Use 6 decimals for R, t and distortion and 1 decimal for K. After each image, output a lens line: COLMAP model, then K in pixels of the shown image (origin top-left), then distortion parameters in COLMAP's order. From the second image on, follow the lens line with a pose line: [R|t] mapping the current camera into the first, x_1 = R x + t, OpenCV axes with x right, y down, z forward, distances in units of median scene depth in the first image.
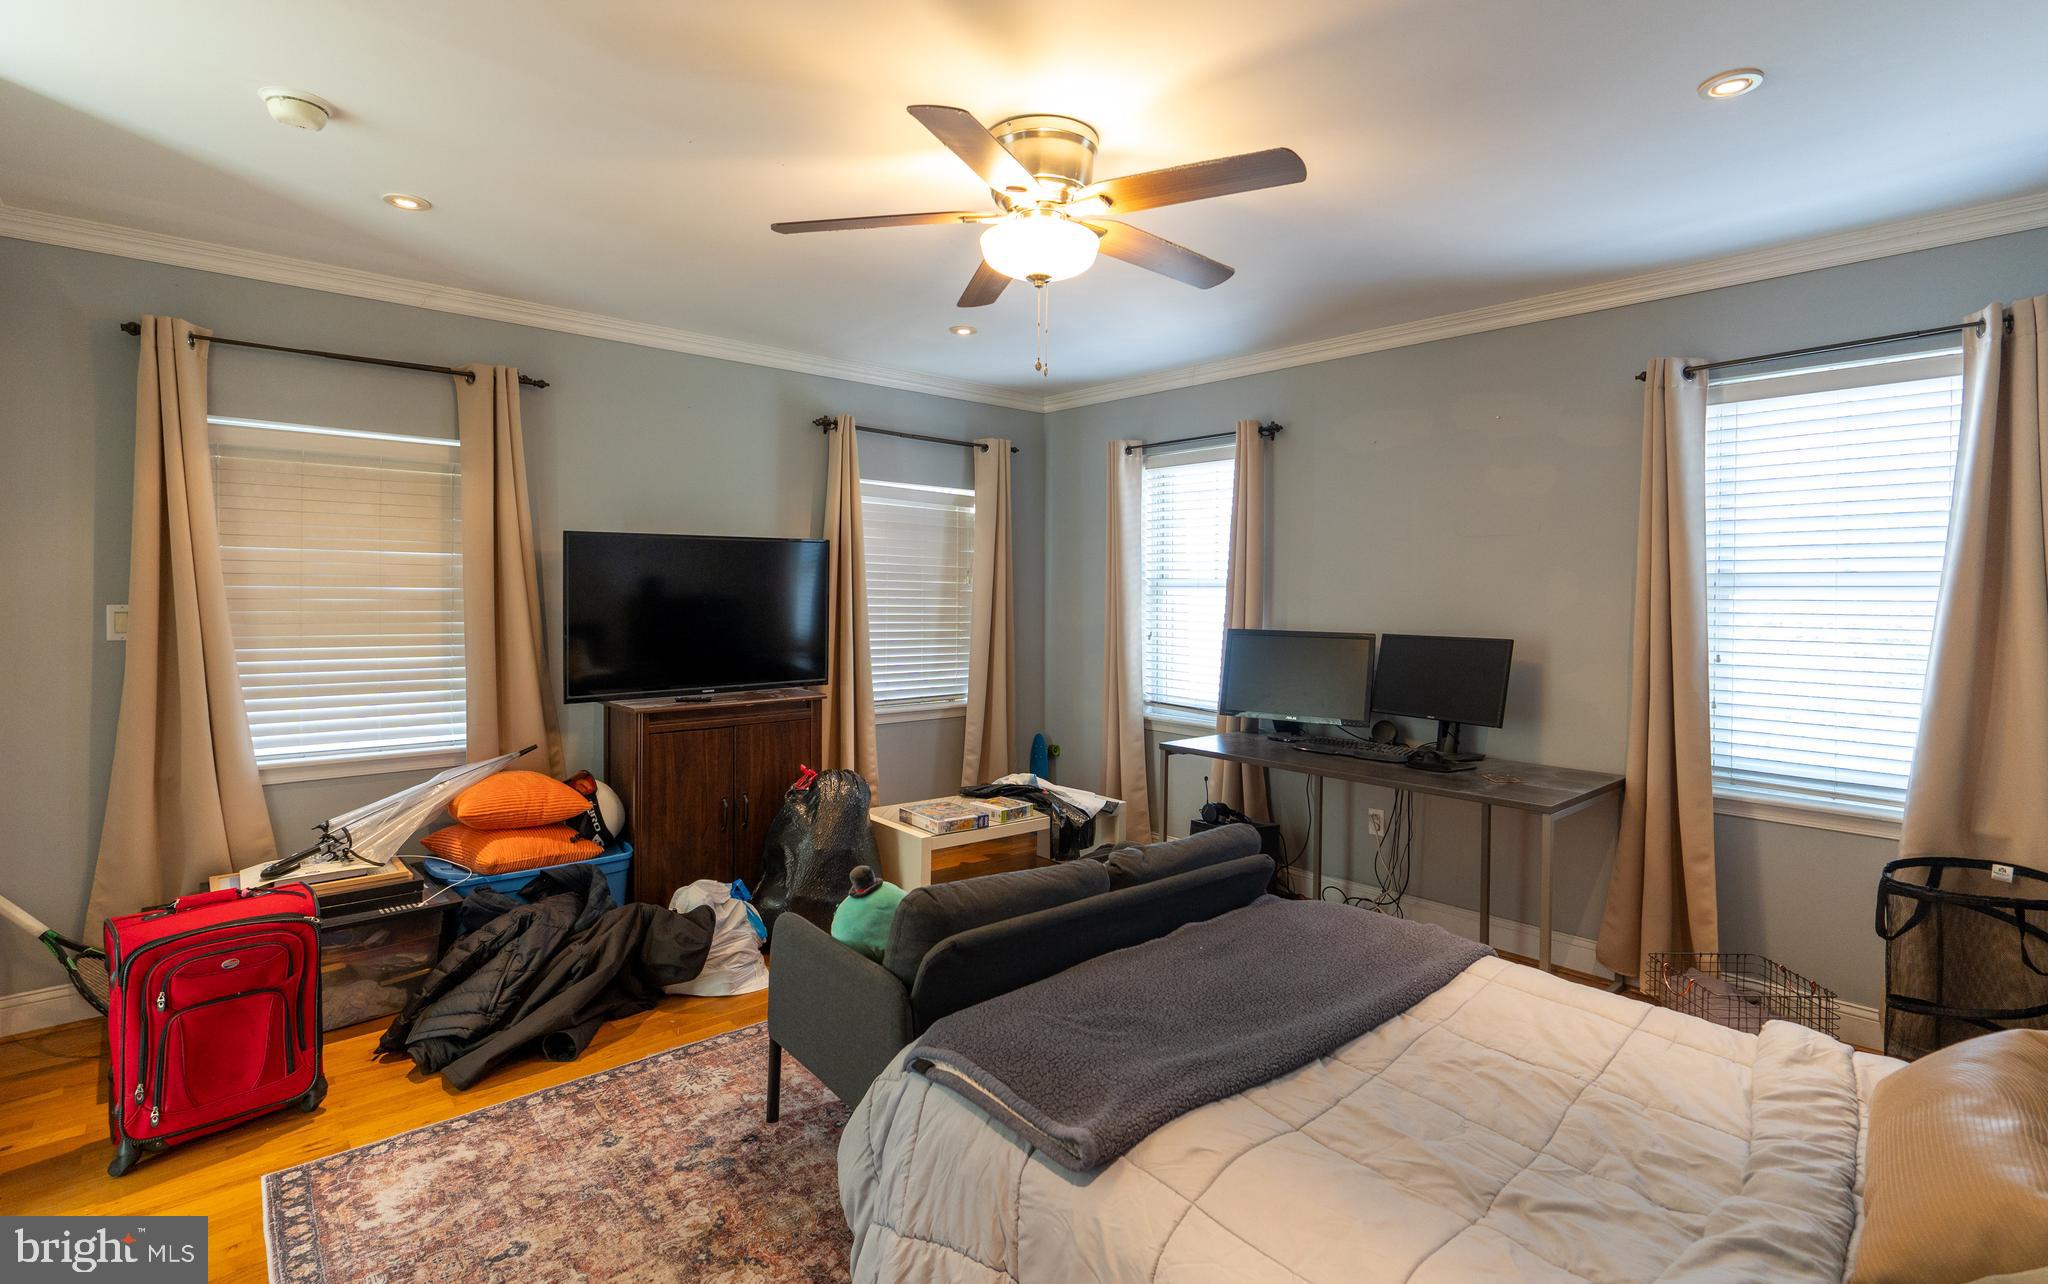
lens RADIAL K [[944.5, 0, 1009.4], [0, 944.5, 600.2], [0, 0, 1]] dist [-0.003511, -0.000906]
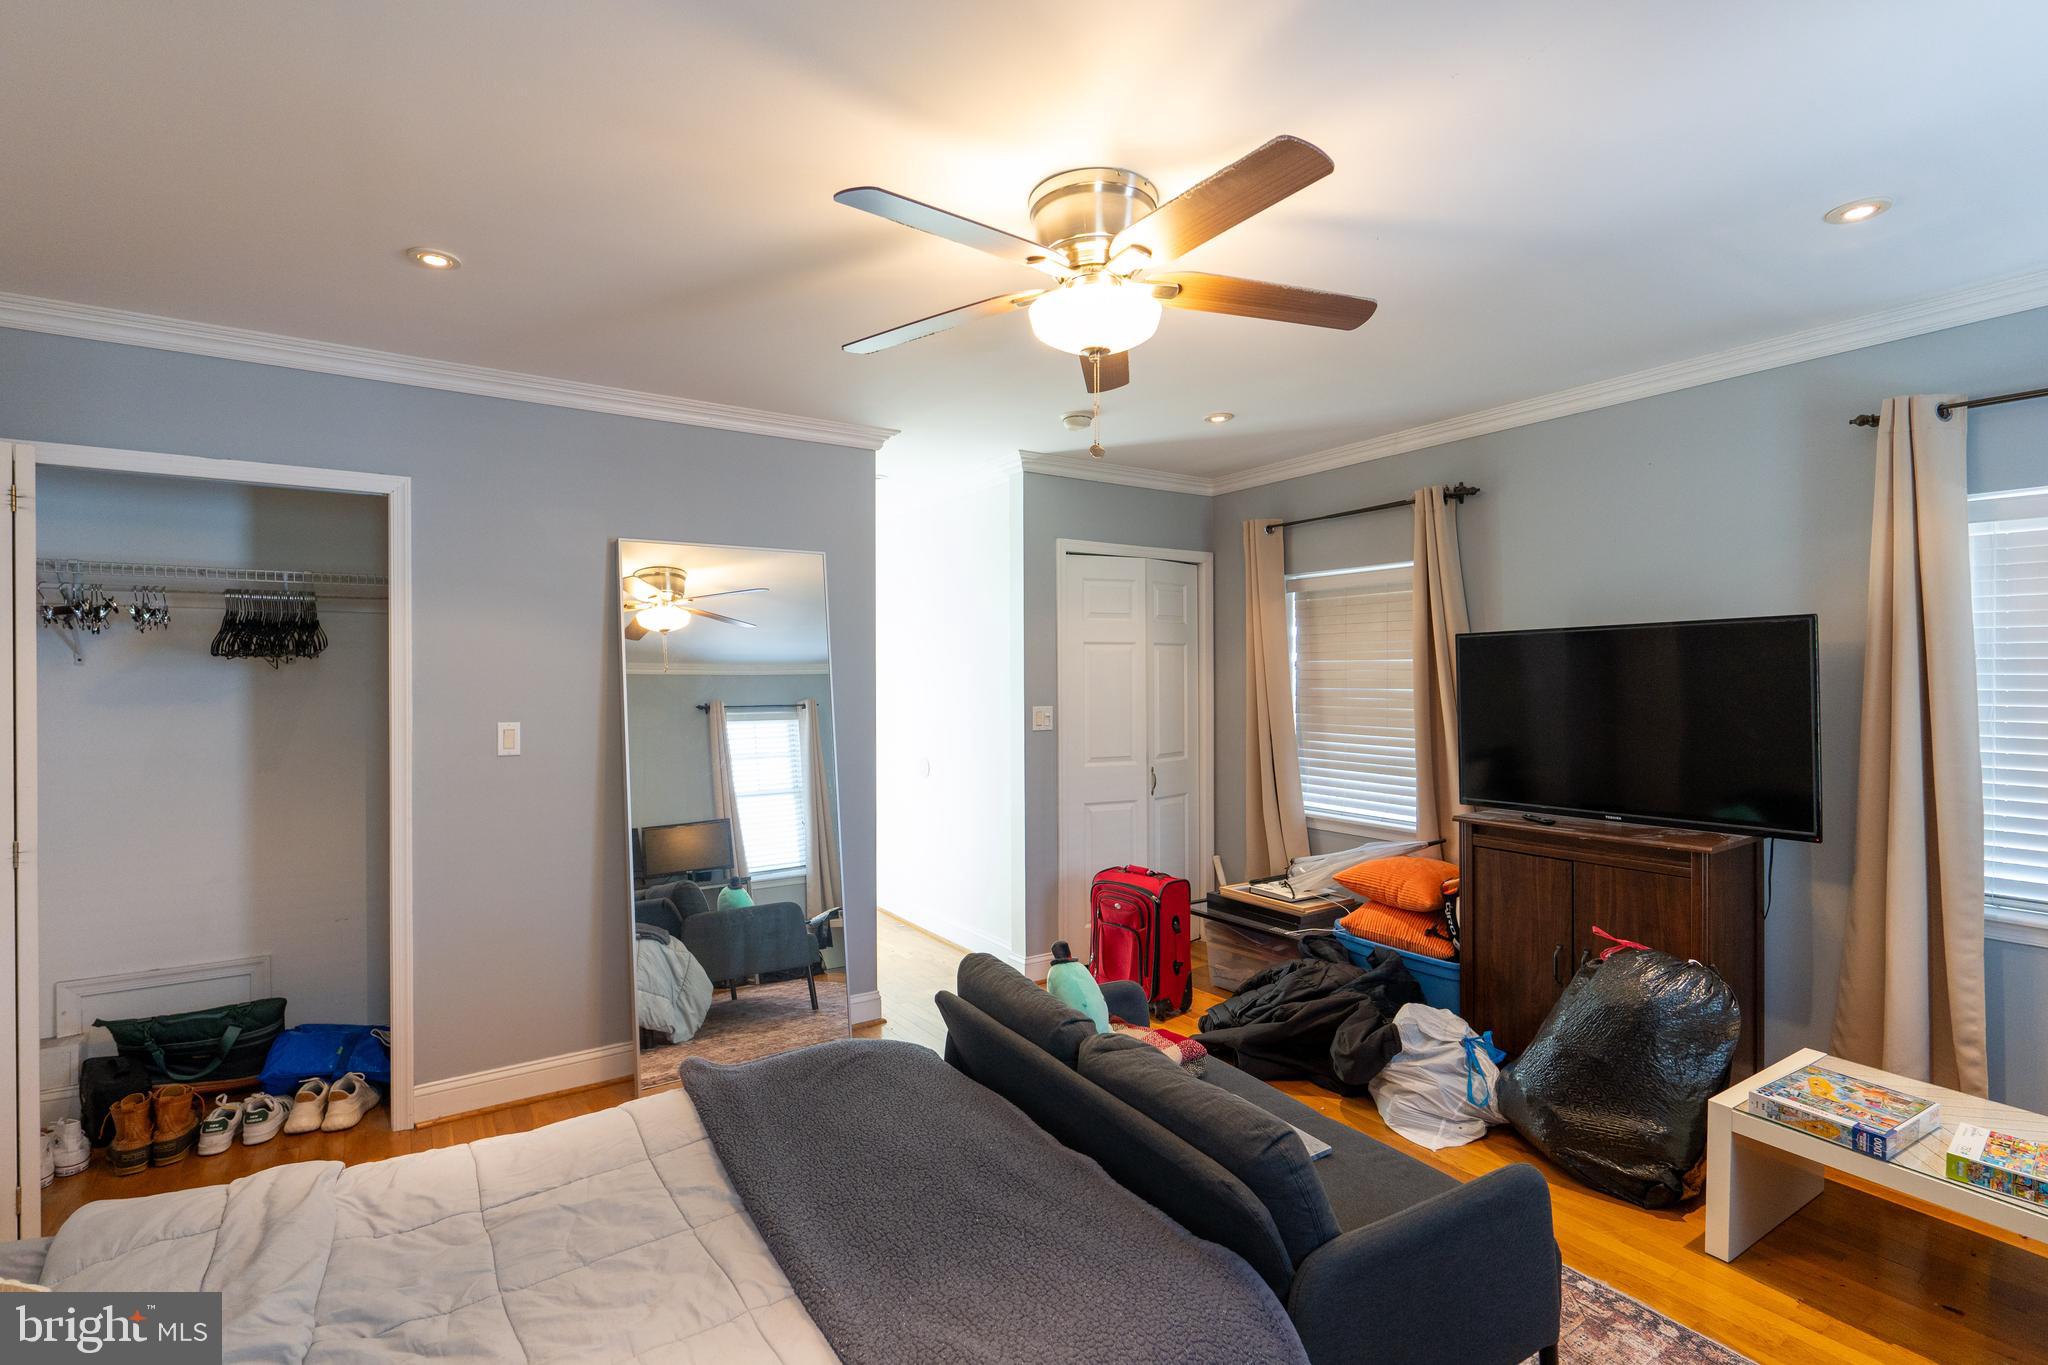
lens RADIAL K [[942.7, 0, 1024.0], [0, 942.7, 682.5], [0, 0, 1]] dist [-0.004563, -0.000180]
pose [[-0.127212, -0.001534, -0.991874, 0.620458], [-0.004404, 0.999990, -0.000981, -0.018824], [0.991866, 0.004243, -0.127218, 0.689425]]
